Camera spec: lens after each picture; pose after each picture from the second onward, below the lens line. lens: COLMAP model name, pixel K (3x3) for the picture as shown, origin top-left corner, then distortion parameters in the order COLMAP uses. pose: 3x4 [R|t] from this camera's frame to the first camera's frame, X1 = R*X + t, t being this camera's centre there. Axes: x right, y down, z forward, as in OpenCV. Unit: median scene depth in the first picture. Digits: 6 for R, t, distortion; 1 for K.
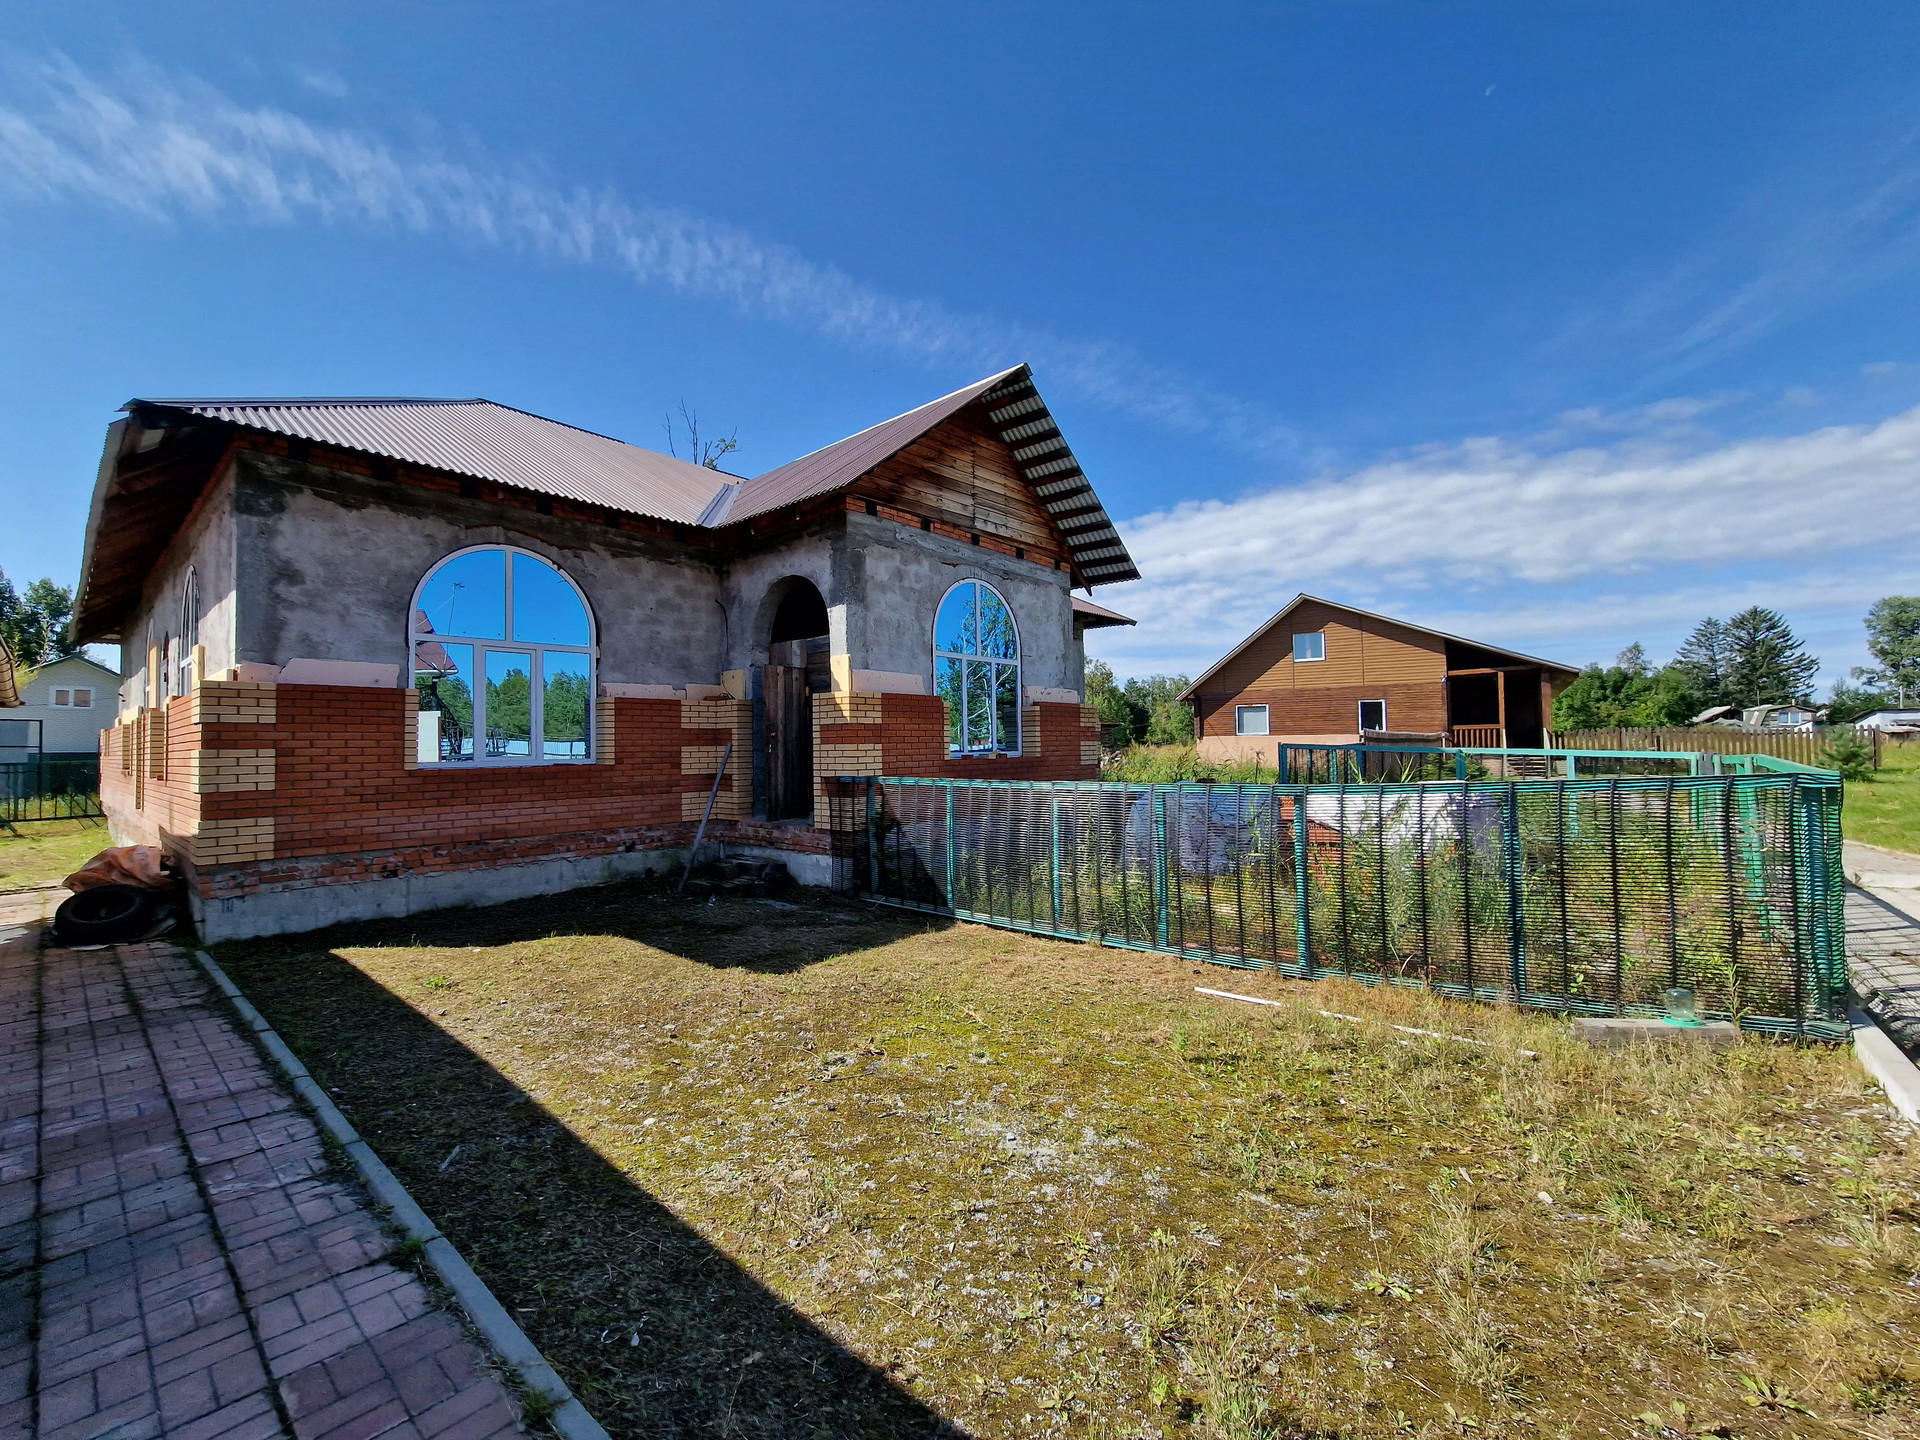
lens RADIAL K [[787.4, 0, 949.3], [0, 787.4, 719.9], [0, 0, 1]] dist [0.003716, -0.001953]
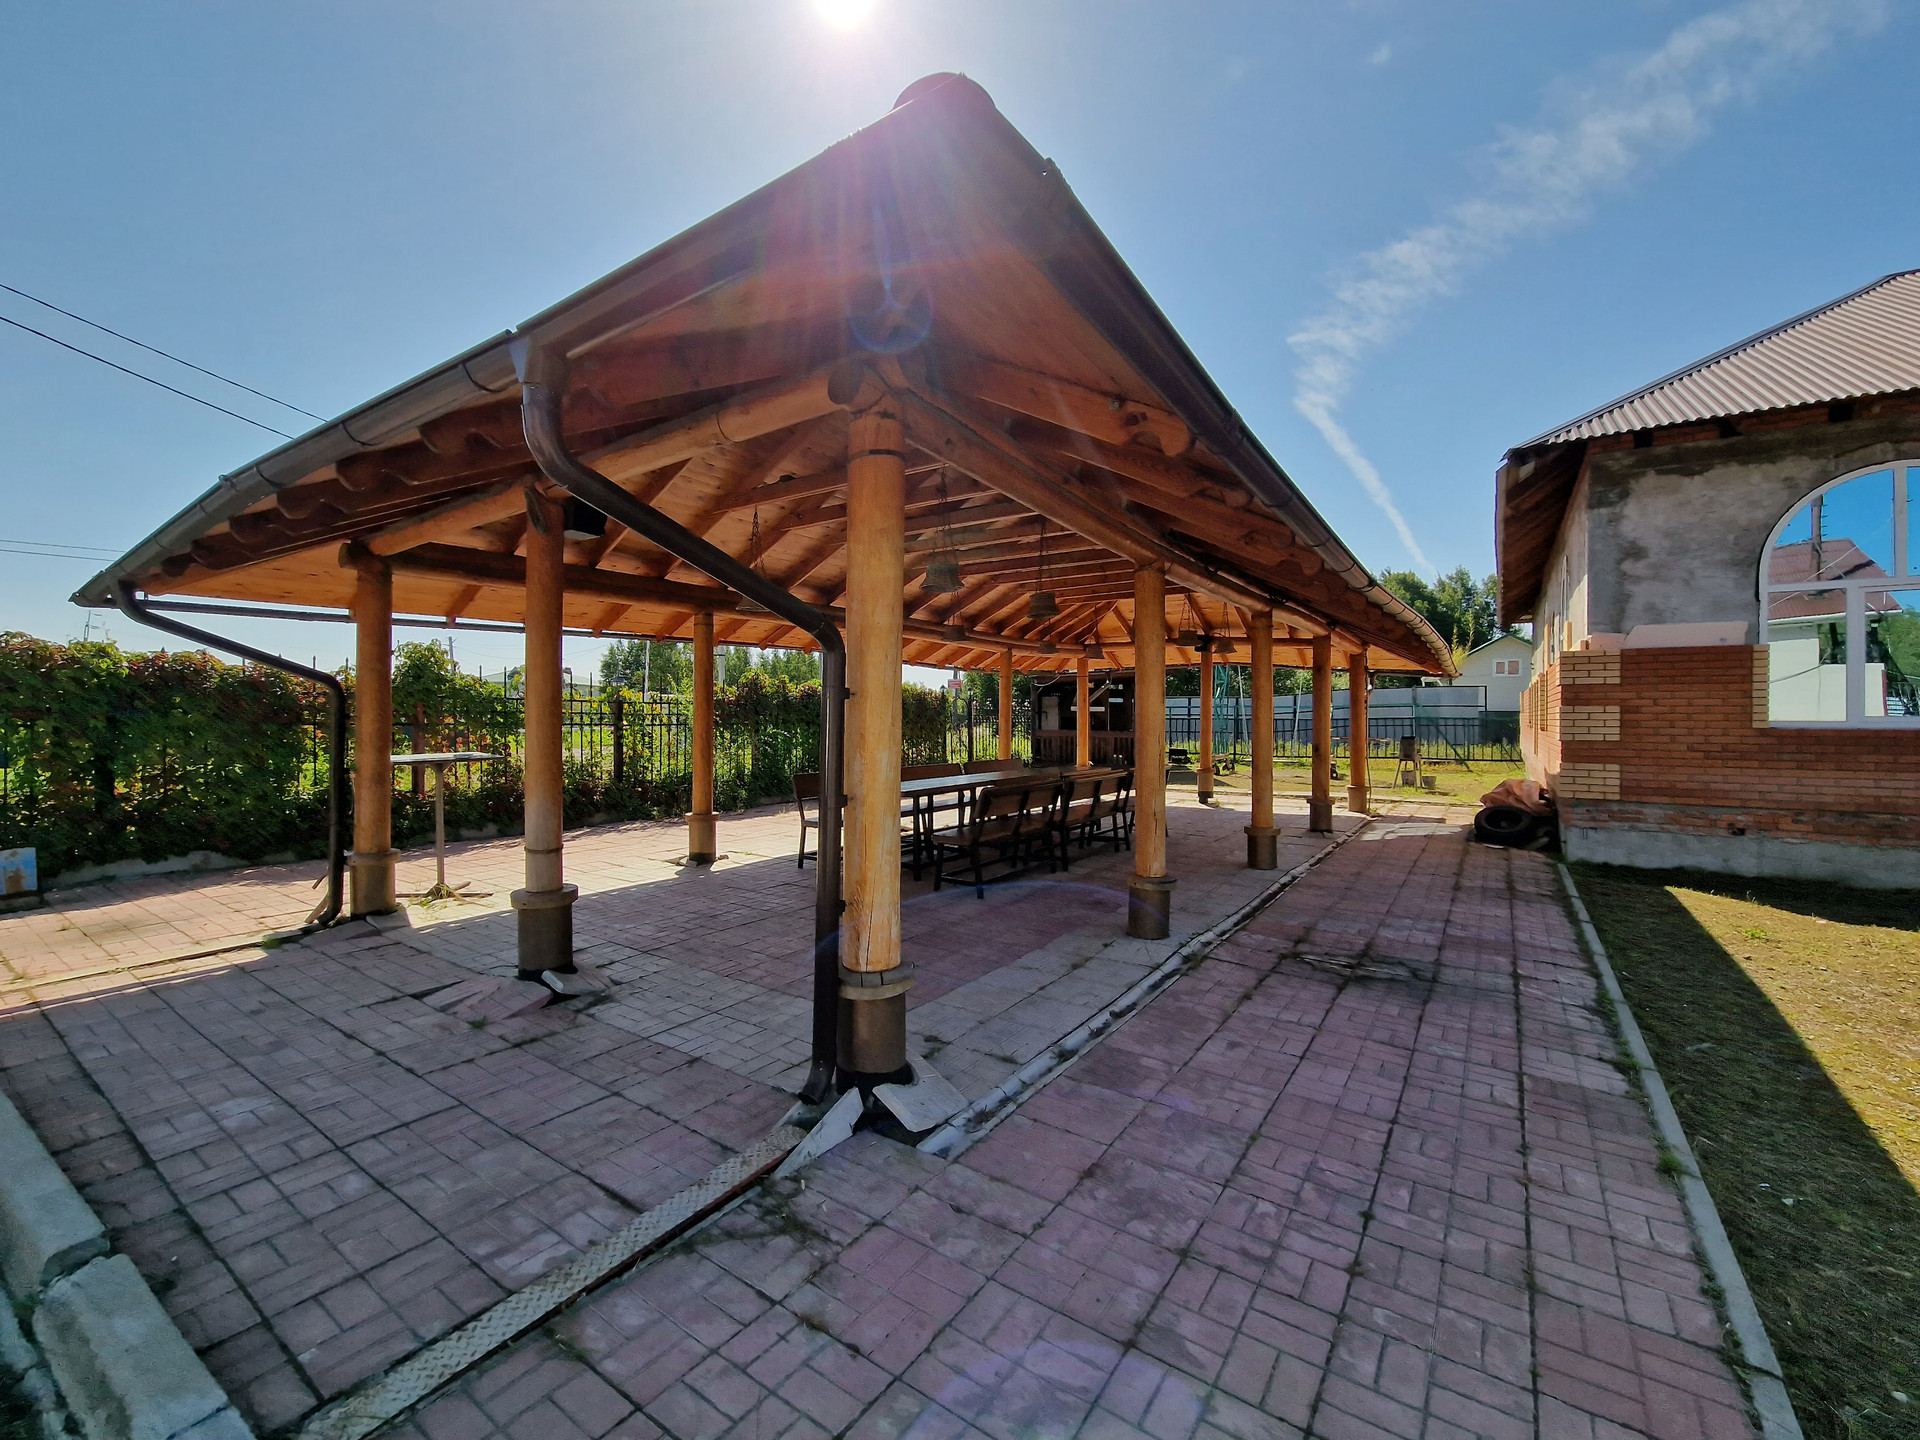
lens RADIAL K [[783.9, 0, 944.0], [0, 783.9, 716.6], [0, 0, 1]] dist [0.006117, -0.004956]
pose [[0.102568, 0.017247, -0.994576, 0.190281], [0.027371, 0.999422, 0.020154, 0.001162], [0.994349, -0.029290, 0.102037, -0.108335]]
